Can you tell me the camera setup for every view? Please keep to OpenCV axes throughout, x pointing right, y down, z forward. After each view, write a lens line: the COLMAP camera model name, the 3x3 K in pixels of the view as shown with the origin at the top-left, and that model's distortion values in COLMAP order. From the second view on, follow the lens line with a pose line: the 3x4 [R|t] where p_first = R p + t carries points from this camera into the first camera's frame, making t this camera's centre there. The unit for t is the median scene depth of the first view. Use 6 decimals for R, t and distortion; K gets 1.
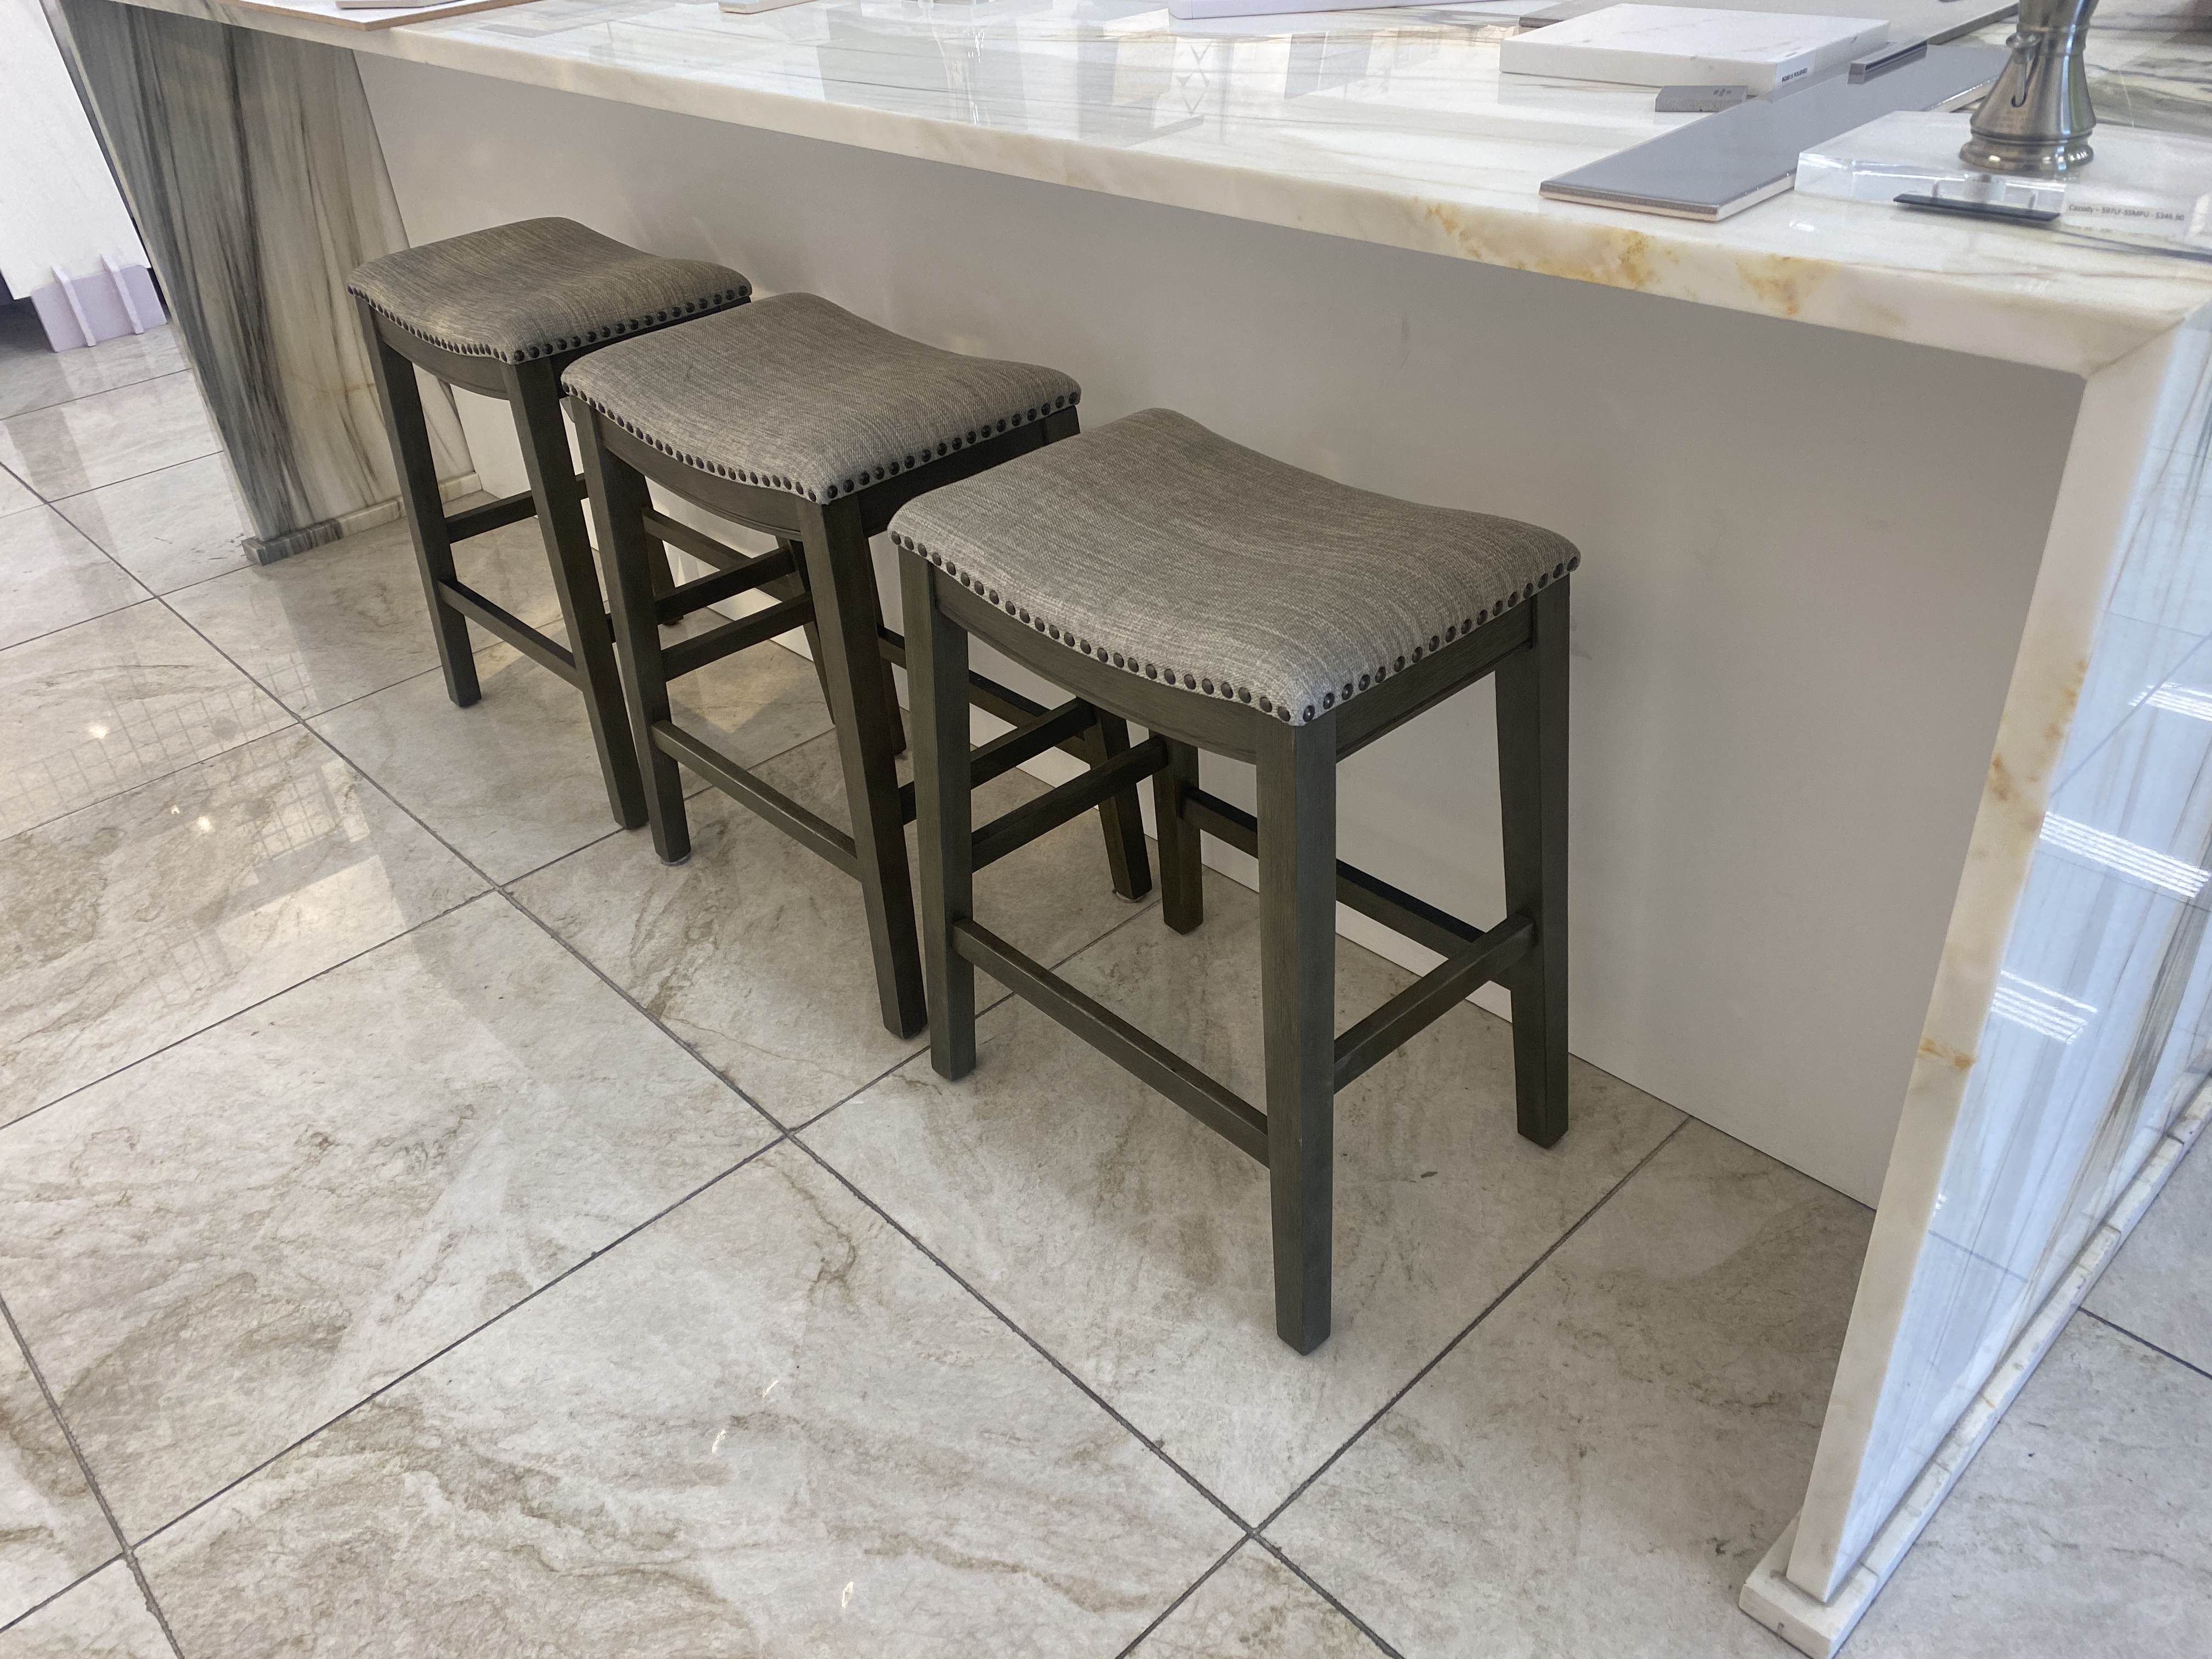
lens RADIAL K [[1685.2, 0, 1106.0], [0, 1685.2, 829.5], [0, 0, 1]] dist [0.004793, -0.000673]
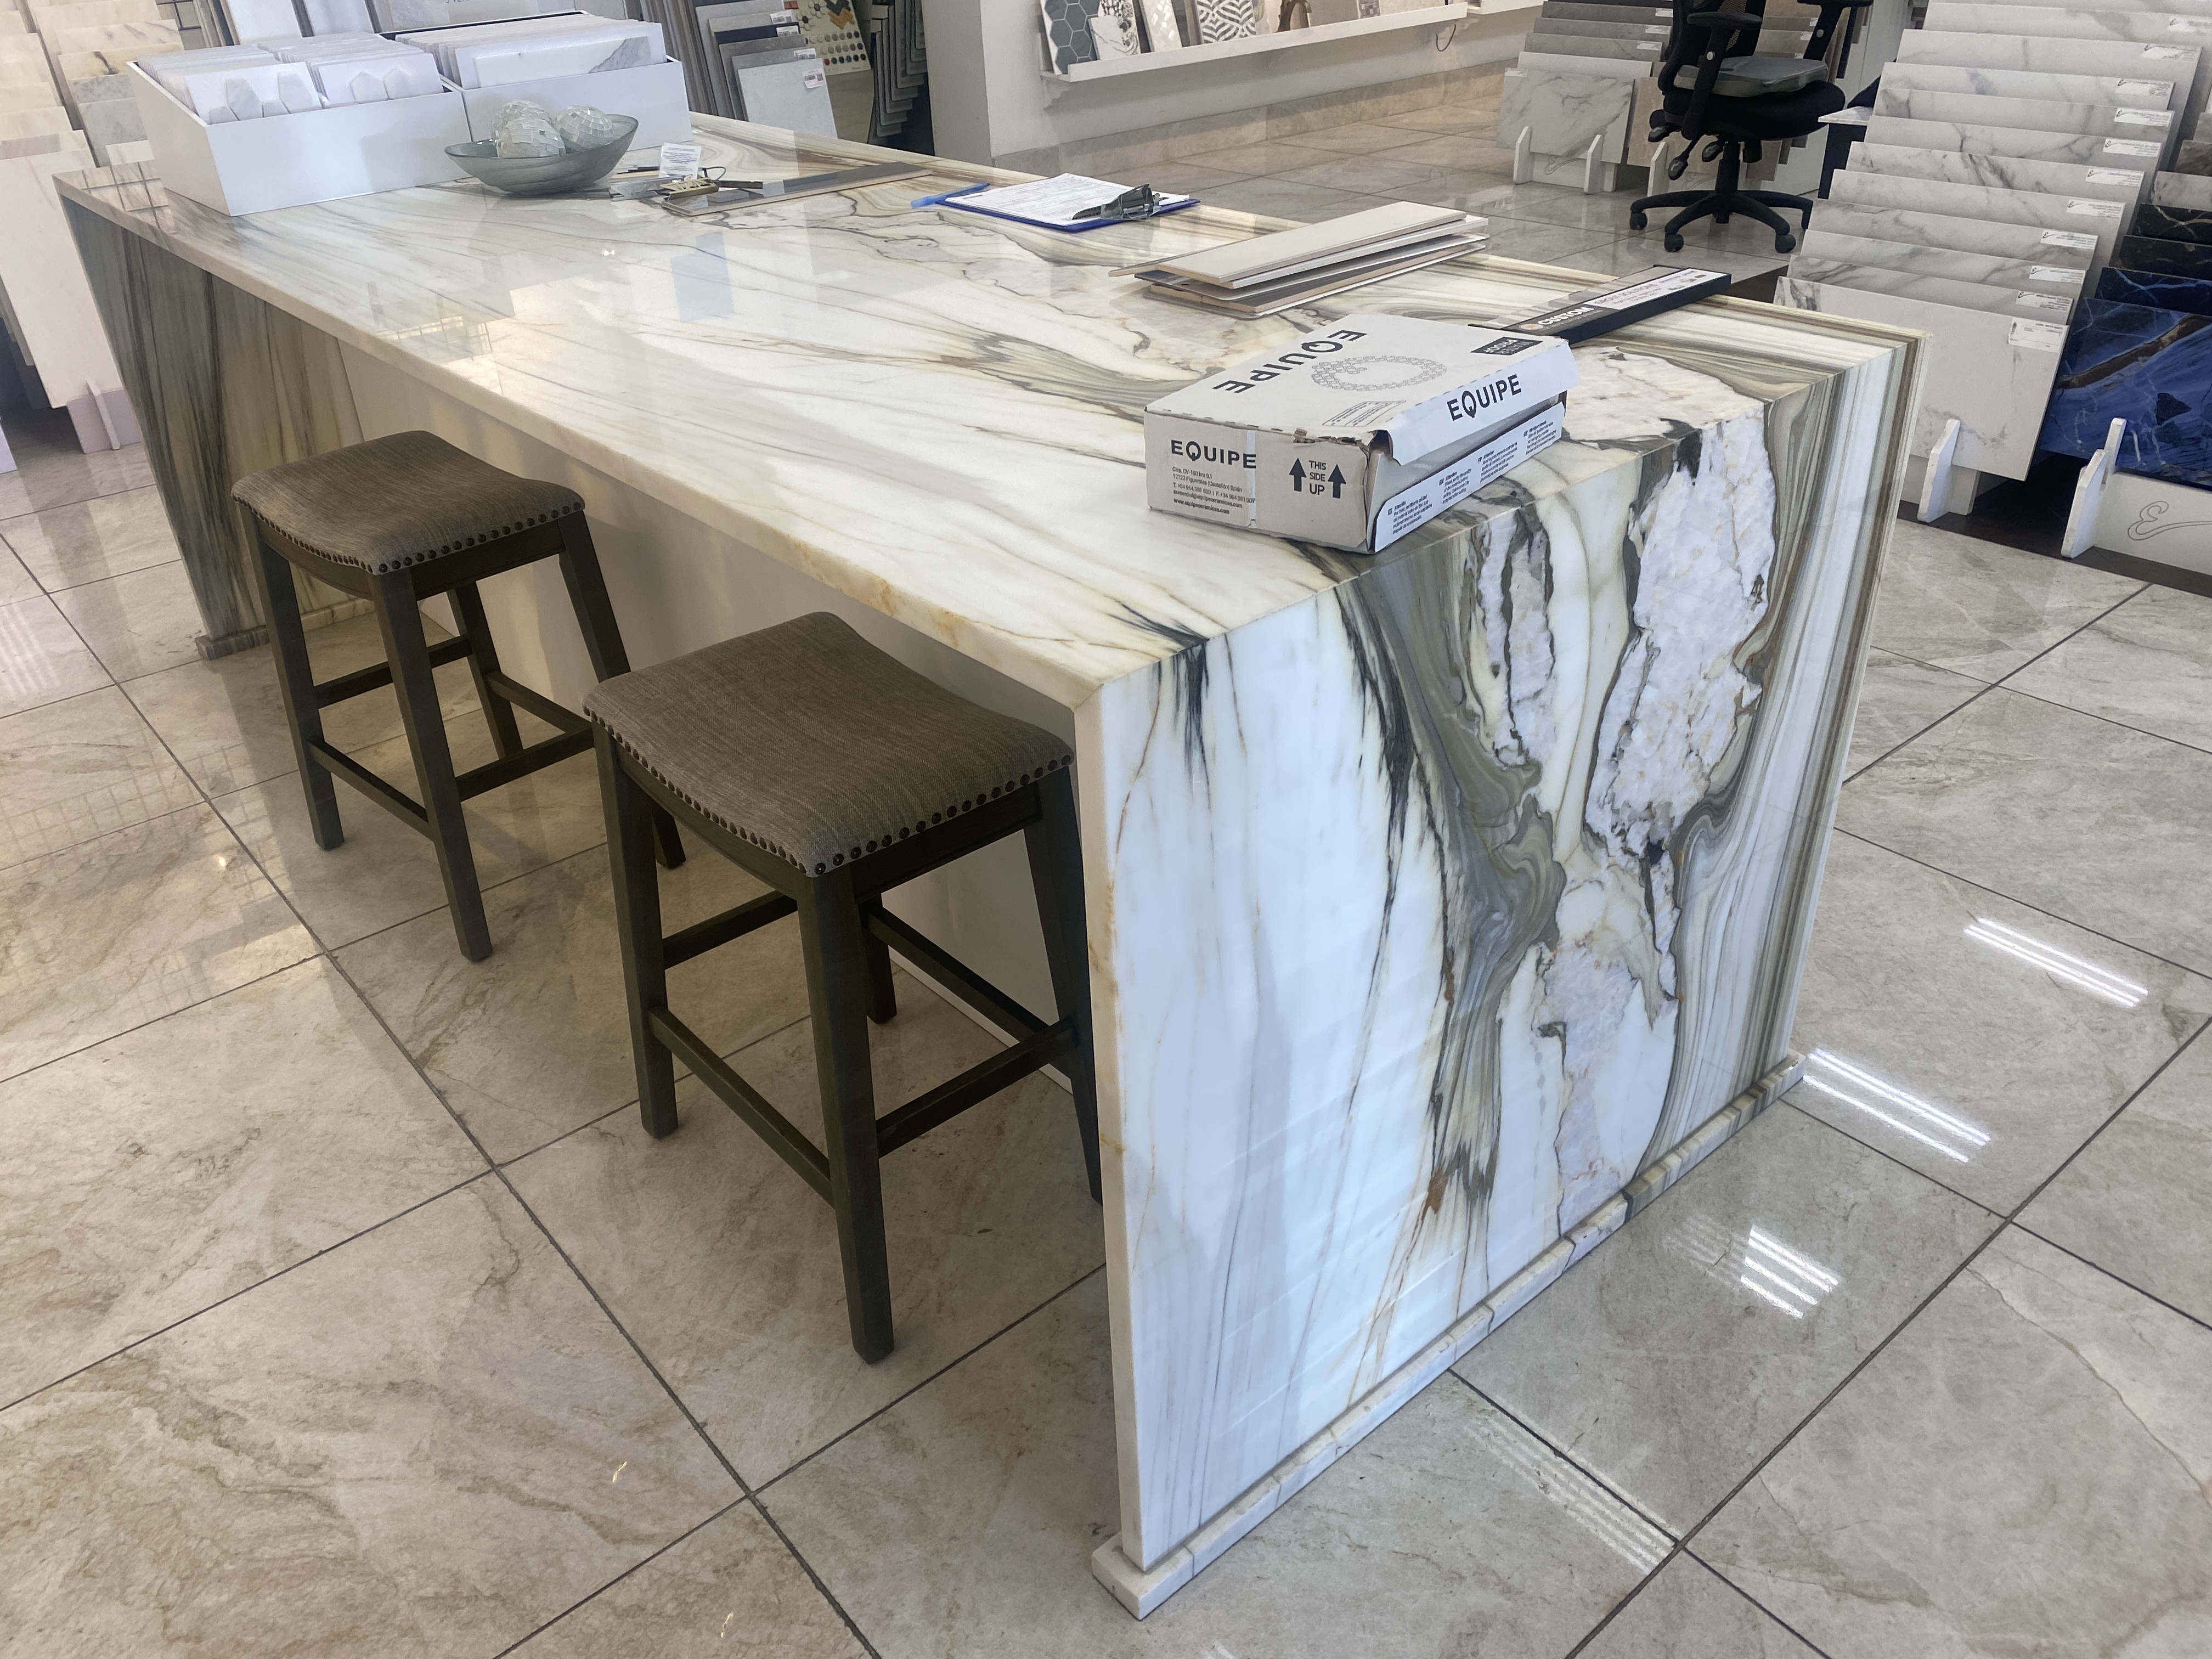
lens RADIAL K [[1684.1, 0, 1106.0], [0, 1684.1, 829.5], [0, 0, 1]] dist [0.005878, -0.005426]
pose [[0.997530, 0.055073, -0.043589, 0.353692], [-0.056868, 0.997537, -0.041068, -0.051137], [0.041219, 0.043445, 0.998205, -0.278803]]
